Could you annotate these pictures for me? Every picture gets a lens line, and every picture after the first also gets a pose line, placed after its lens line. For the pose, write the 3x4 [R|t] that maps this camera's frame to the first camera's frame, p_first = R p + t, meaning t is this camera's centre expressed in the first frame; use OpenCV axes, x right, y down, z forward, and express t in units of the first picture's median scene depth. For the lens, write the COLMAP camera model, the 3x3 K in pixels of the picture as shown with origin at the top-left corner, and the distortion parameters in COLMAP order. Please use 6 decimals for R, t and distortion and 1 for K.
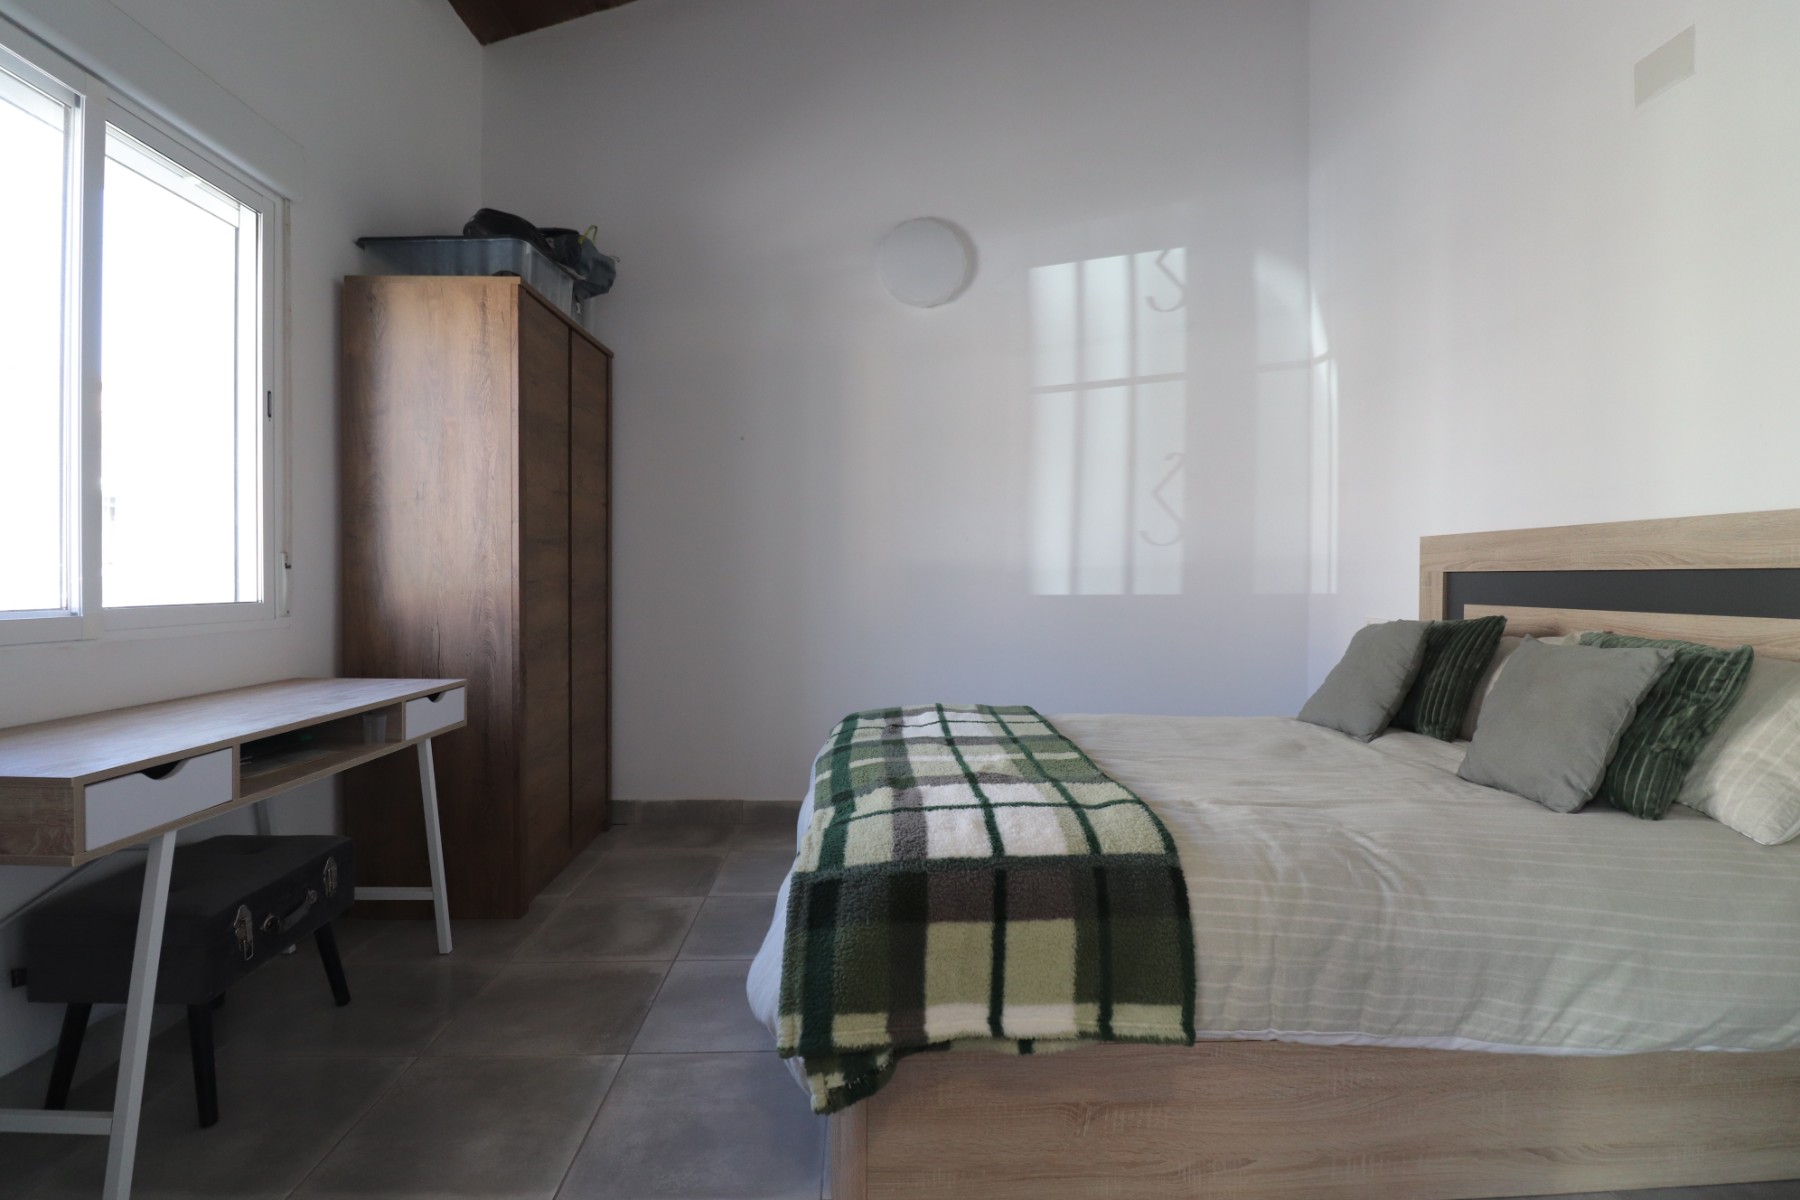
lens RADIAL K [[837.3, 0, 898.1], [0, 837.3, 594.7], [0, 0, 1]] dist [-0.010567, -0.007117]
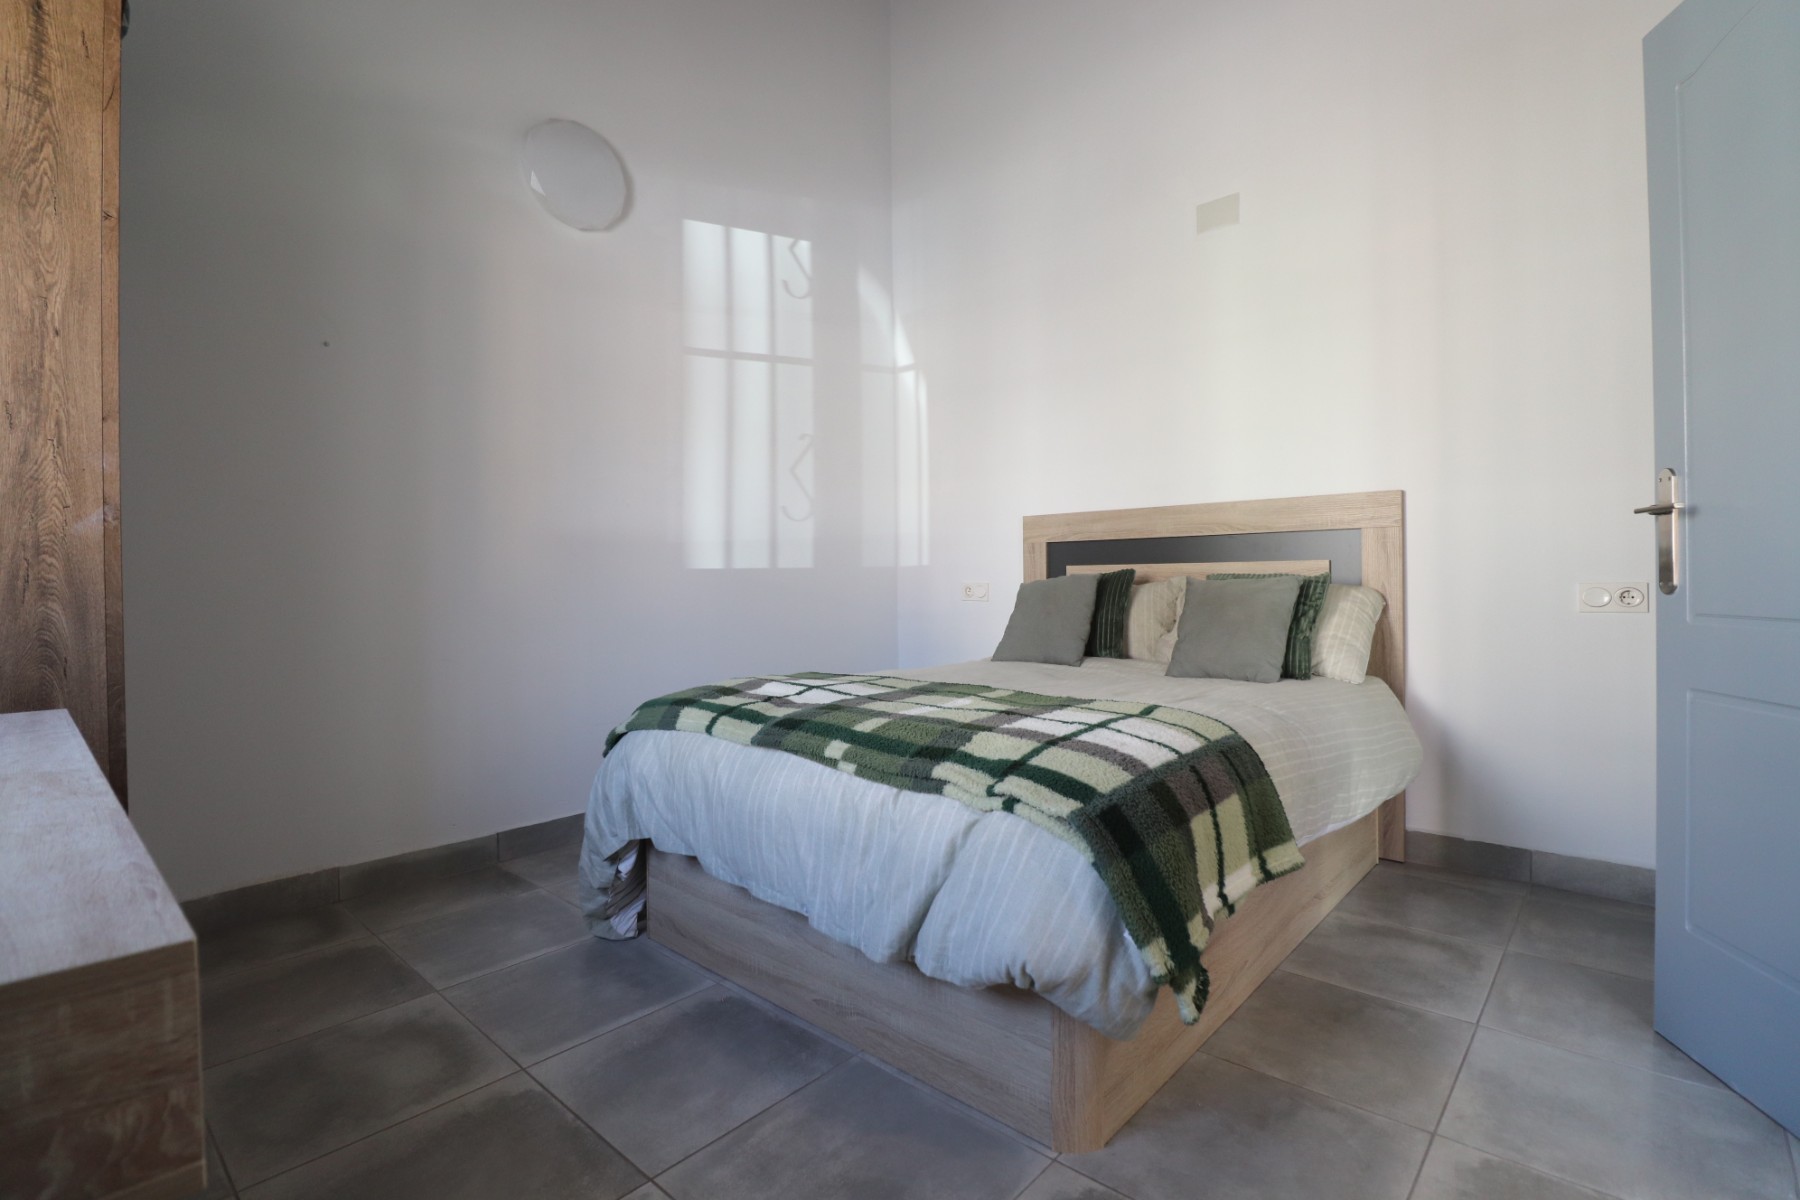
lens RADIAL K [[837.3, 0, 905.9], [0, 837.3, 590.8], [0, 0, 1]] dist [-0.010567, -0.007117]
pose [[0.693768, -0.024059, 0.719797, -0.353549], [0.030264, 0.999533, 0.004240, 0.028435], [-0.719563, 0.018843, 0.694172, 0.182121]]
